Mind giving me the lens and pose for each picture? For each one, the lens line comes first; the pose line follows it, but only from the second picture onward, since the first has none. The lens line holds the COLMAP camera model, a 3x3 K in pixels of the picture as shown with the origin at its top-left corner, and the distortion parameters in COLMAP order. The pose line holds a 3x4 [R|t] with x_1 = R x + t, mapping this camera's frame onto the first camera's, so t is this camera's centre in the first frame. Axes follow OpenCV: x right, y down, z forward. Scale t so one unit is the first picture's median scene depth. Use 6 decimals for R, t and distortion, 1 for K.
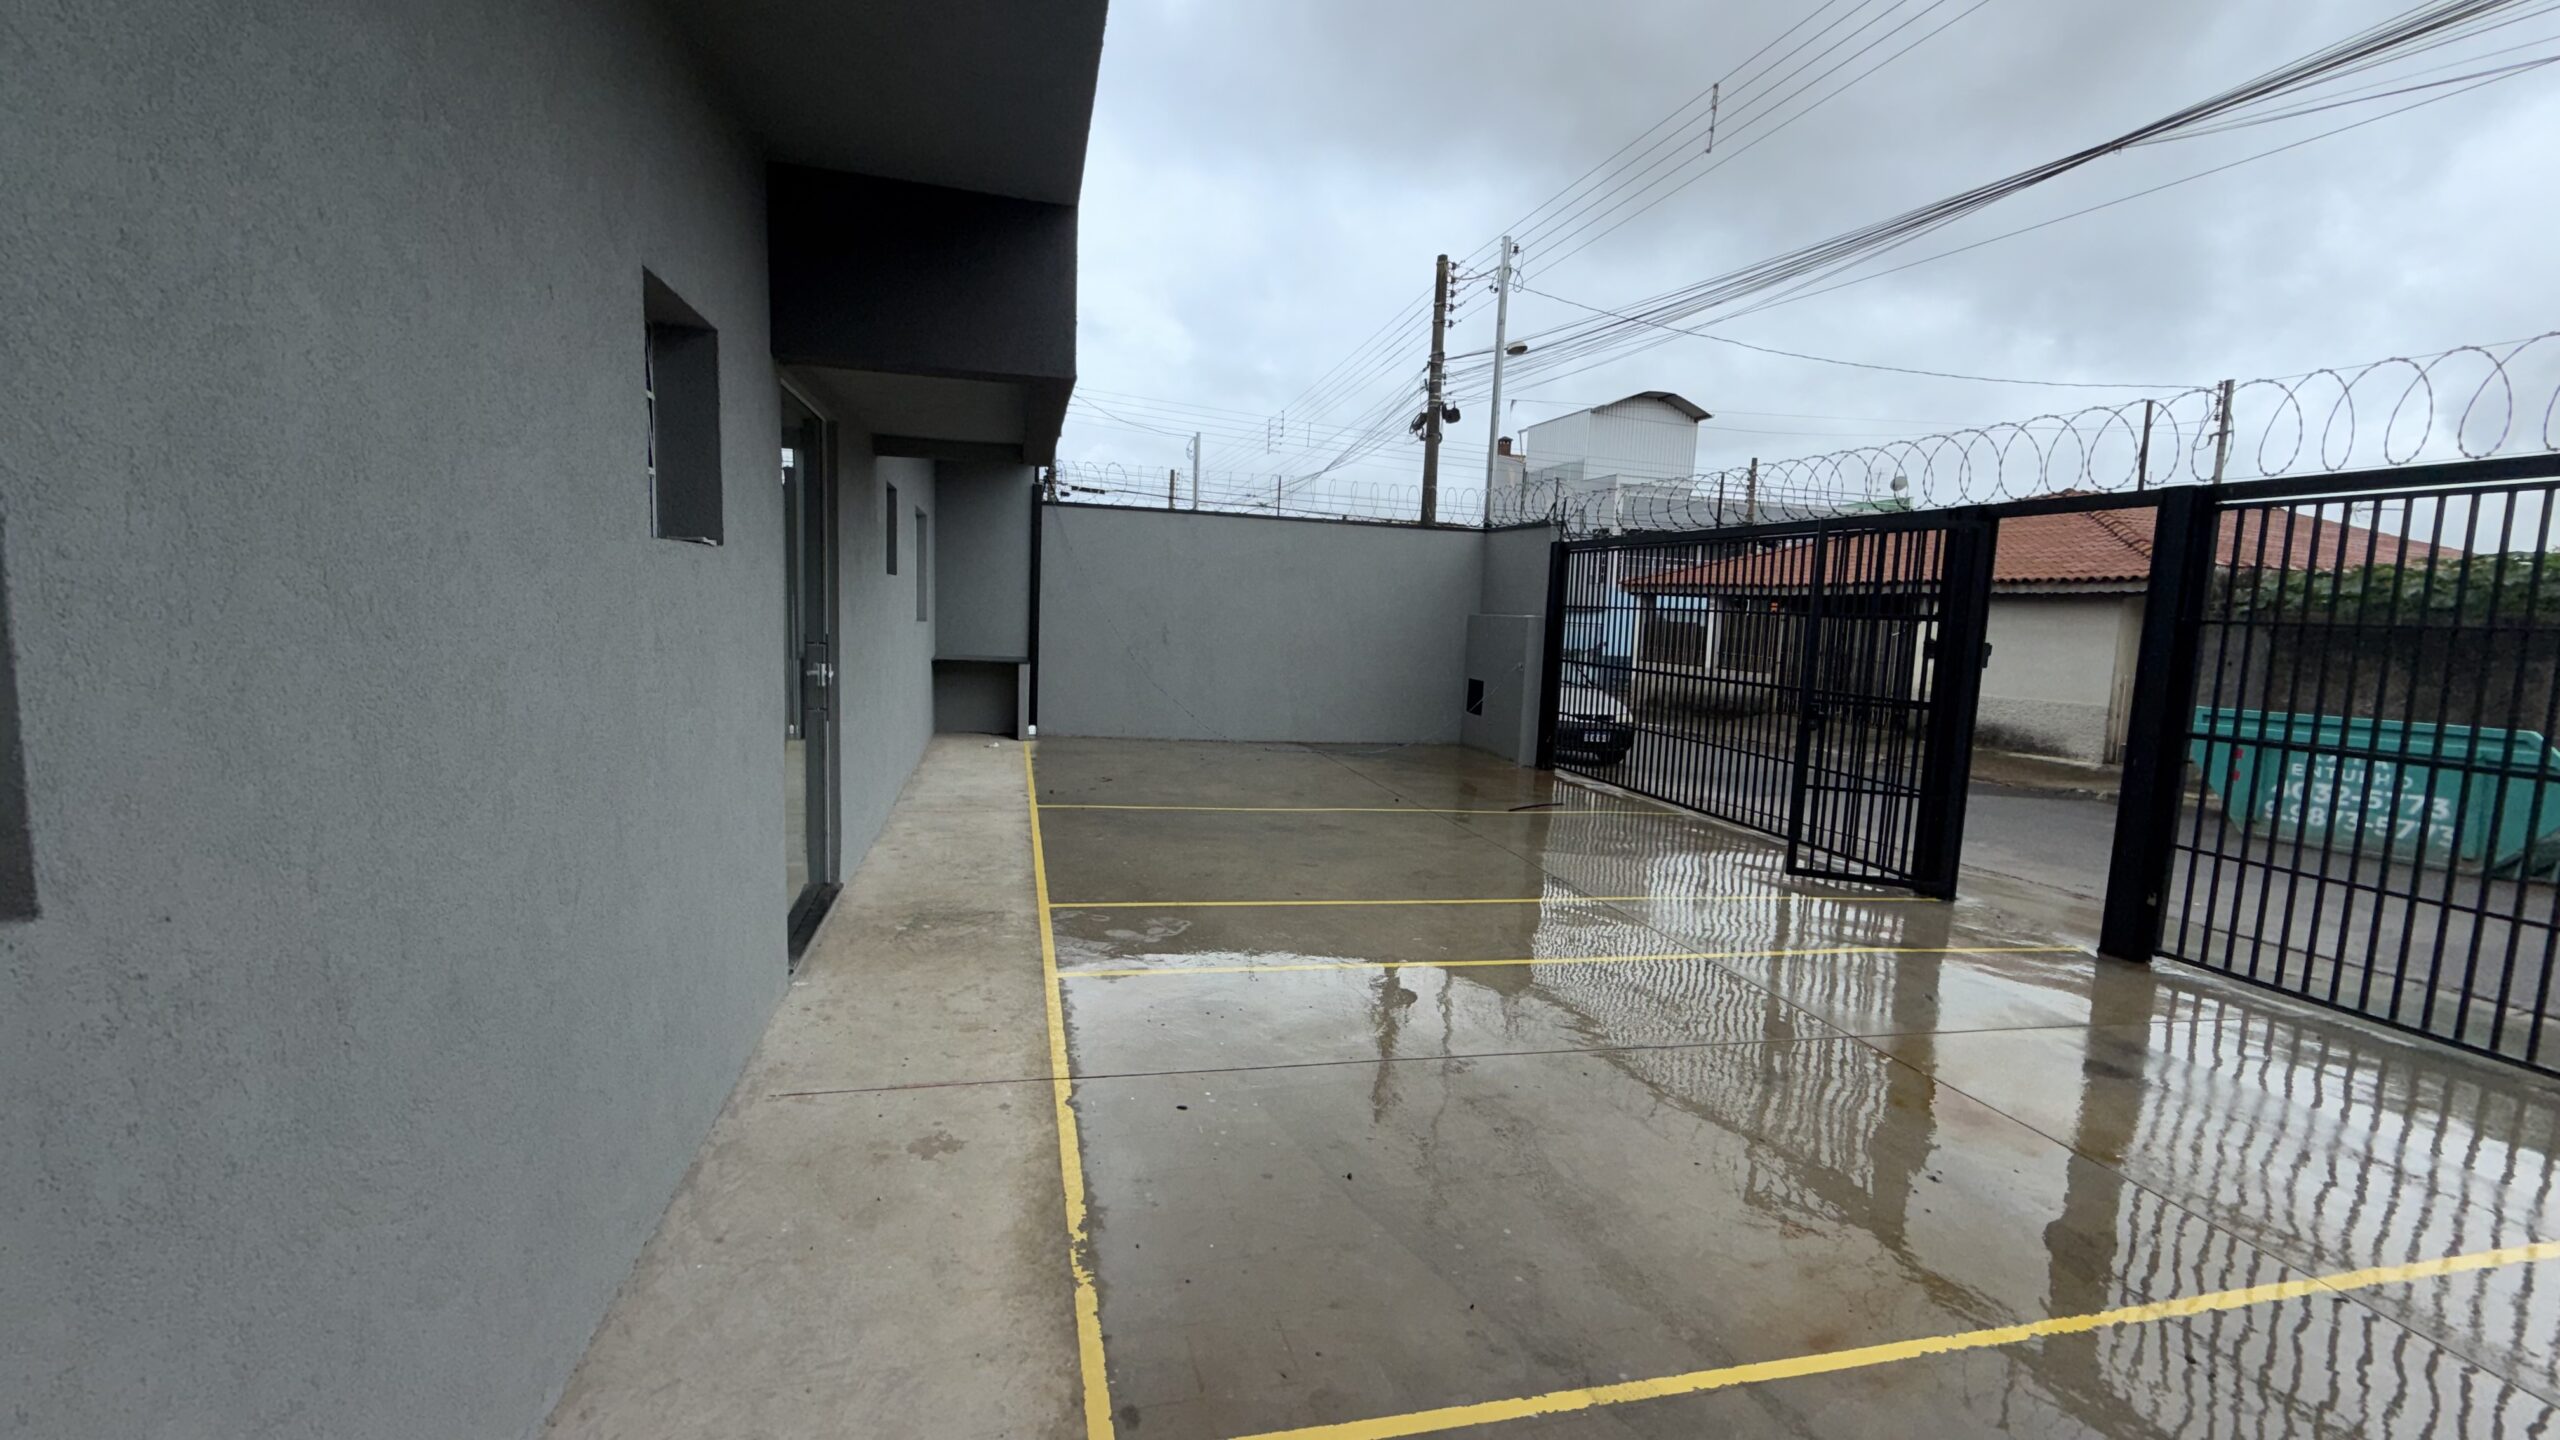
lens RADIAL K [[1000.1, 0, 1253.2], [0, 1000.1, 703.6], [0, 0, 1]] dist [0.002076, 0.000108]
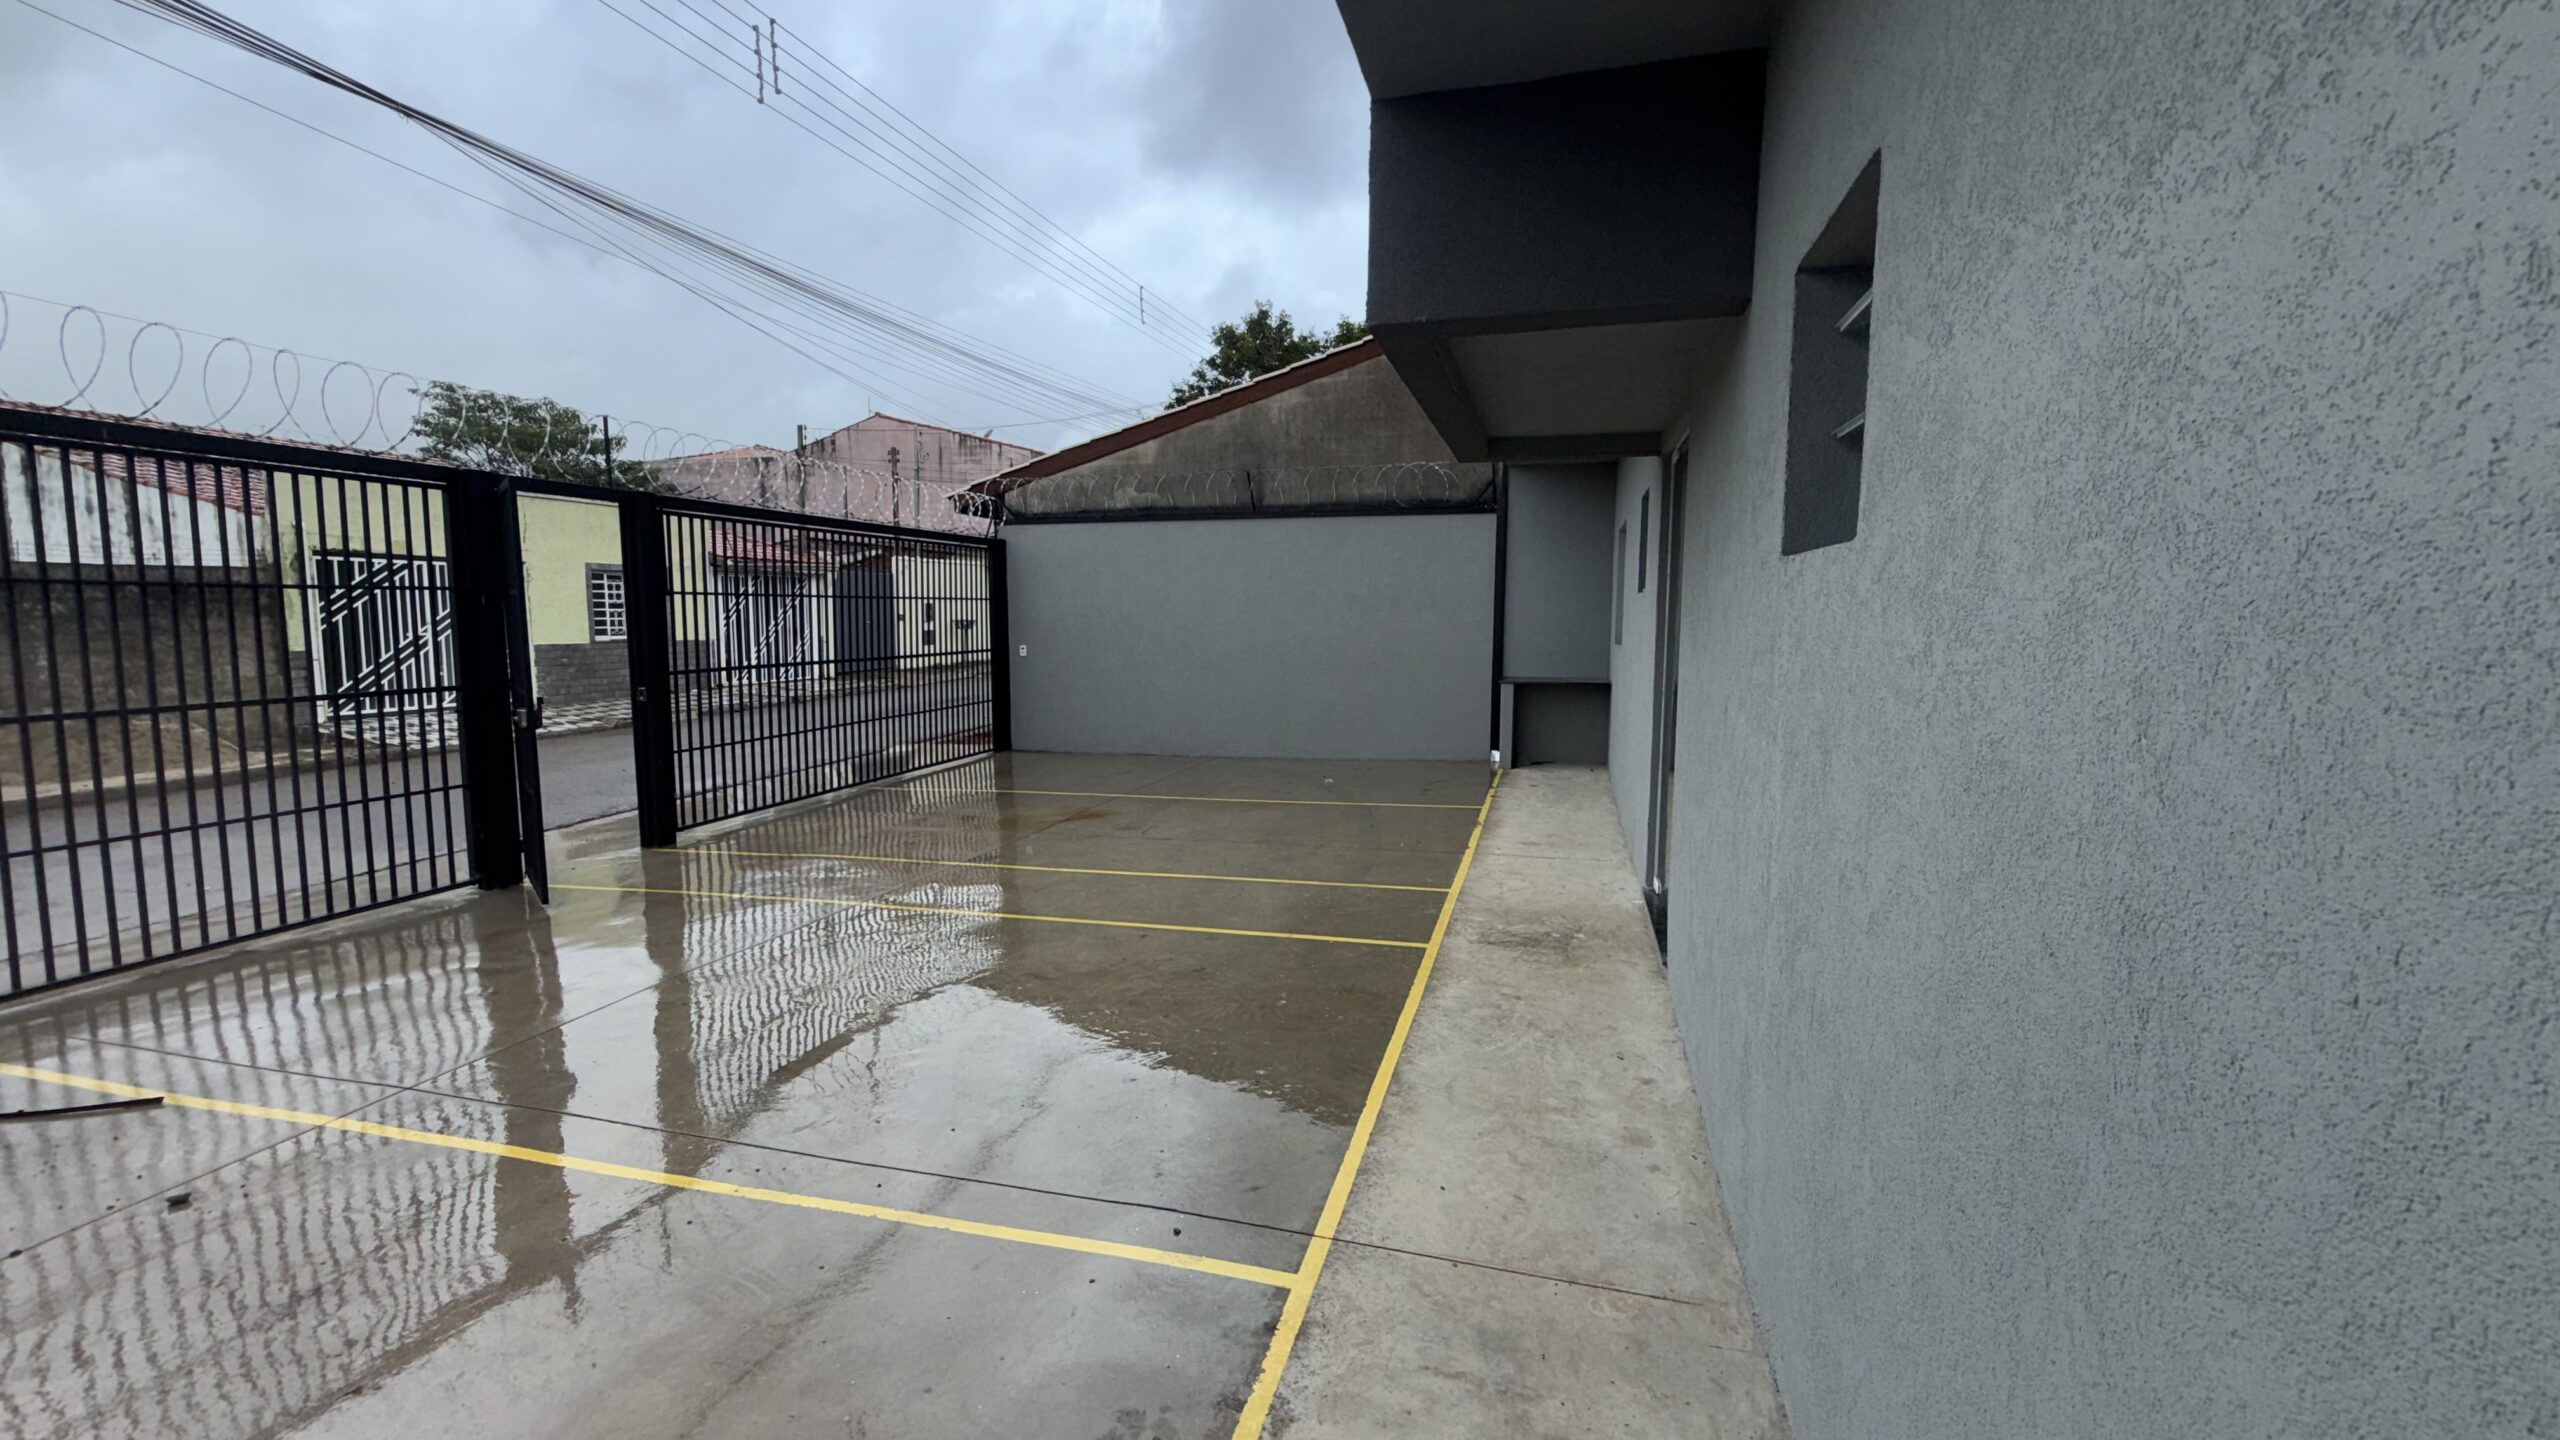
lens RADIAL K [[1000.1, 0, 1270.8], [0, 1000.1, 719.8], [0, 0, 1]] dist [0.002076, 0.000108]
pose [[-0.867806, -0.095838, 0.487574, -0.501257], [0.011641, 0.977034, 0.212766, -0.196407], [-0.496767, 0.190316, -0.846760, 1.789769]]
